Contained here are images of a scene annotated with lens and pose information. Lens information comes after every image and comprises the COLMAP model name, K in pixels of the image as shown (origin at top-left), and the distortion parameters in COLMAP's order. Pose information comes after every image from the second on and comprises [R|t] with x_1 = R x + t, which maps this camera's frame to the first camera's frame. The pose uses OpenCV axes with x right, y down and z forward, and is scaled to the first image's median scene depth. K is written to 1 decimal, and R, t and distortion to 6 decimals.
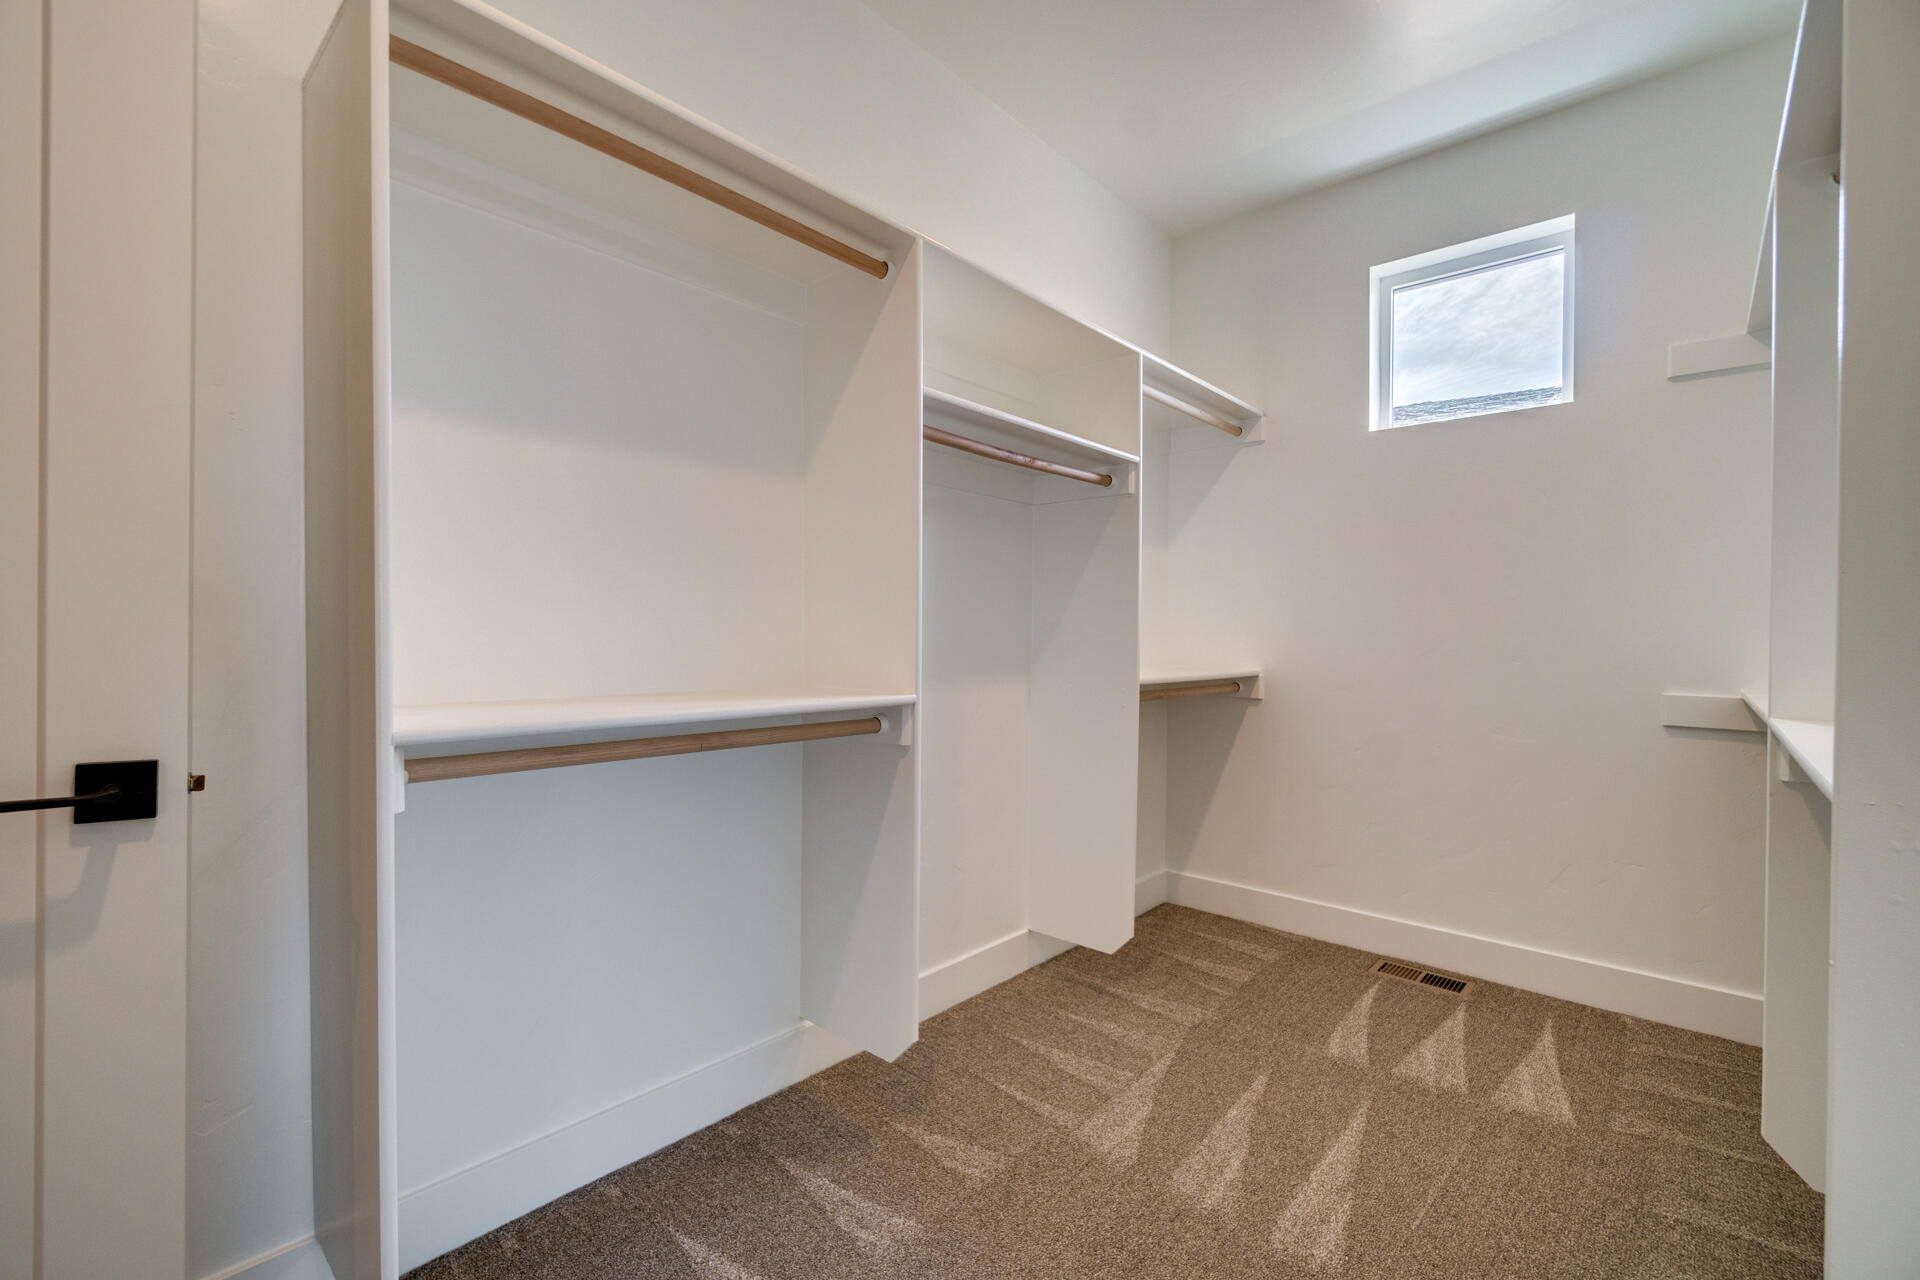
lens RADIAL K [[839.4, 0, 963.0], [0, 839.4, 638.0], [0, 0, 1]] dist [0.002736, -0.000983]
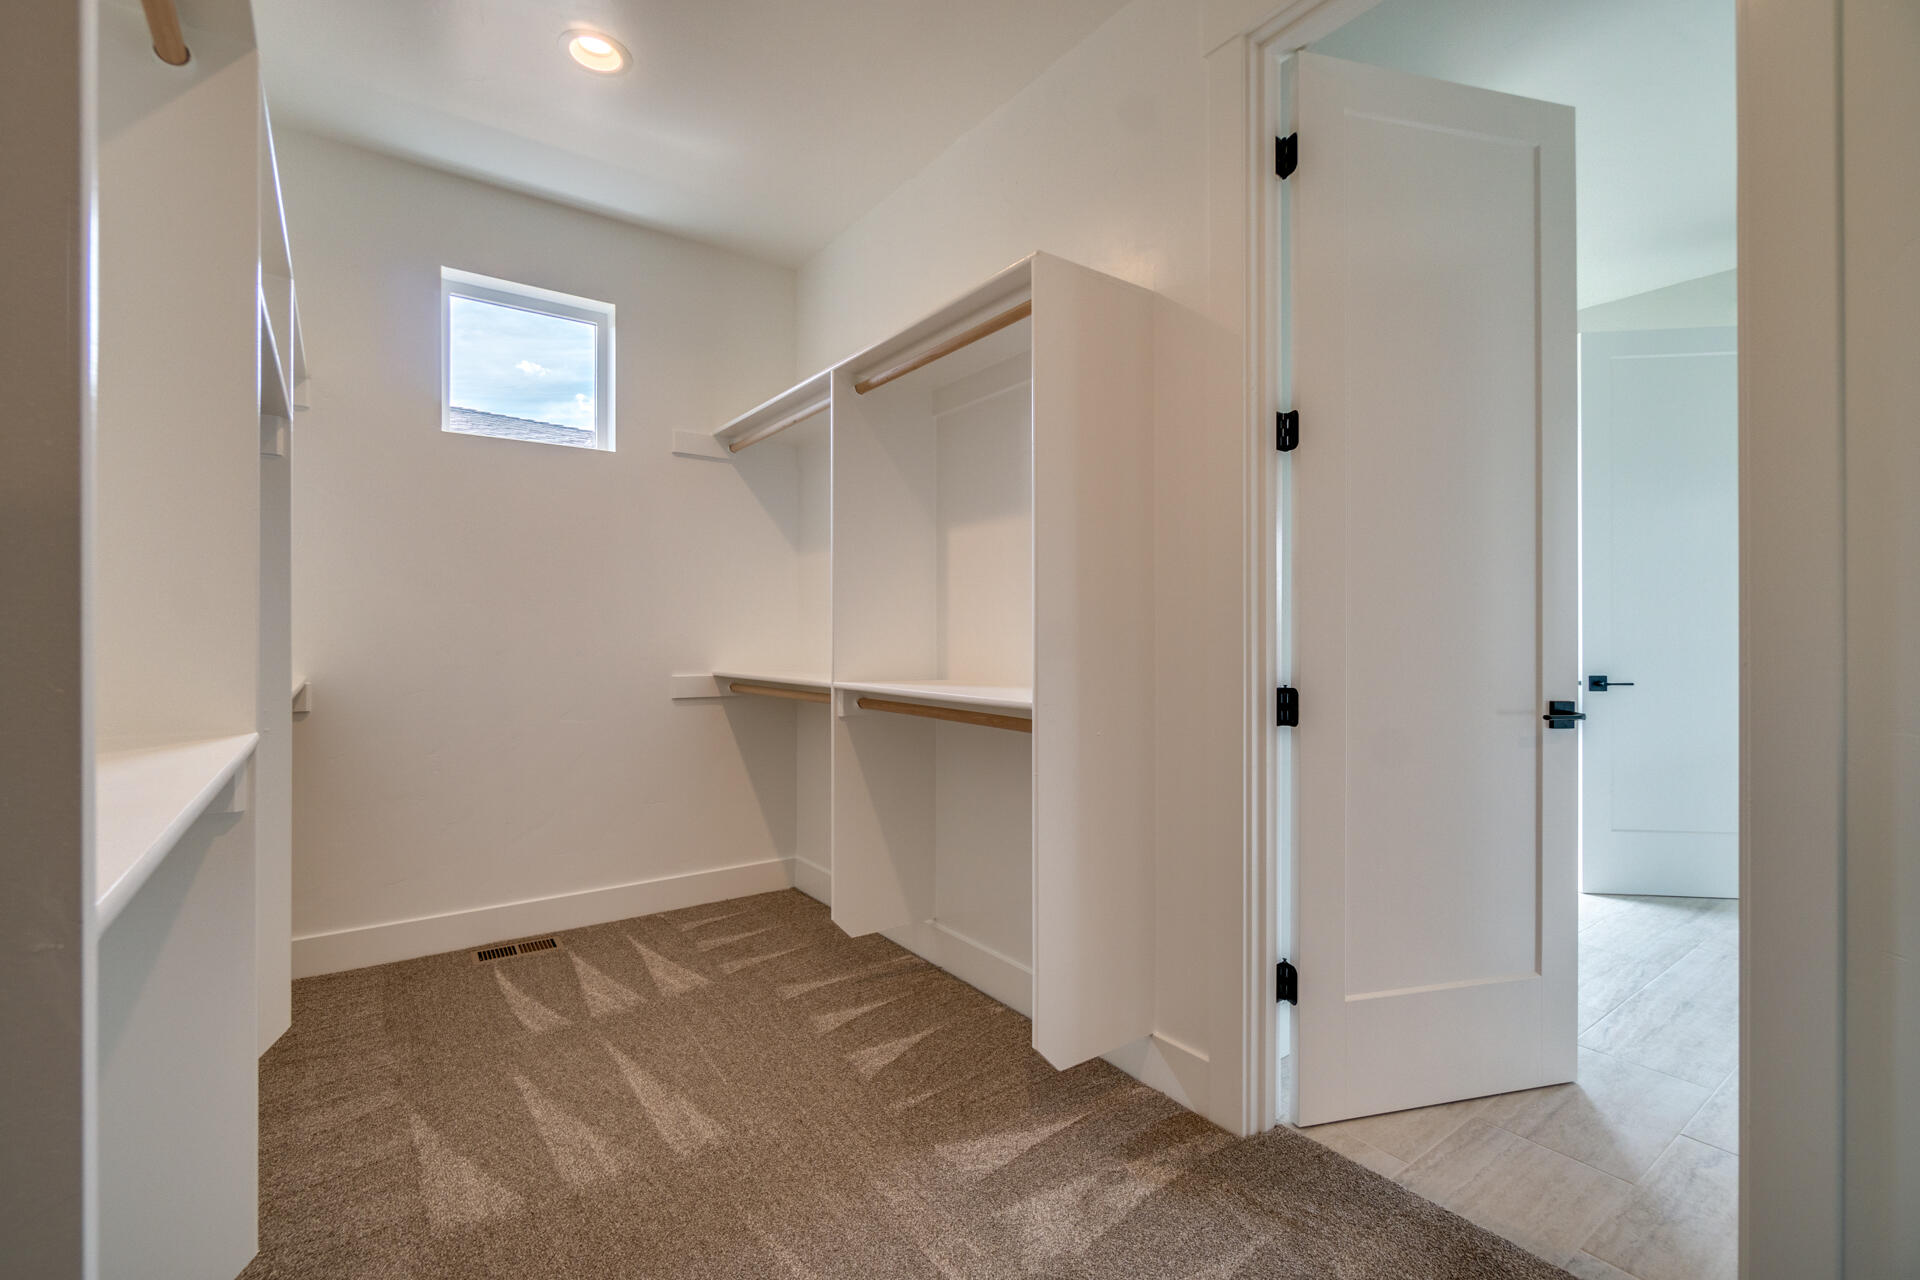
lens RADIAL K [[839.4, 0, 965.8], [0, 839.4, 636.3], [0, 0, 1]] dist [0.002736, -0.000983]
pose [[0.207276, -0.008720, 0.978244, -0.471975], [0.004837, 0.999957, 0.007889, -0.009583], [-0.978271, 0.003096, 0.207309, 0.245496]]
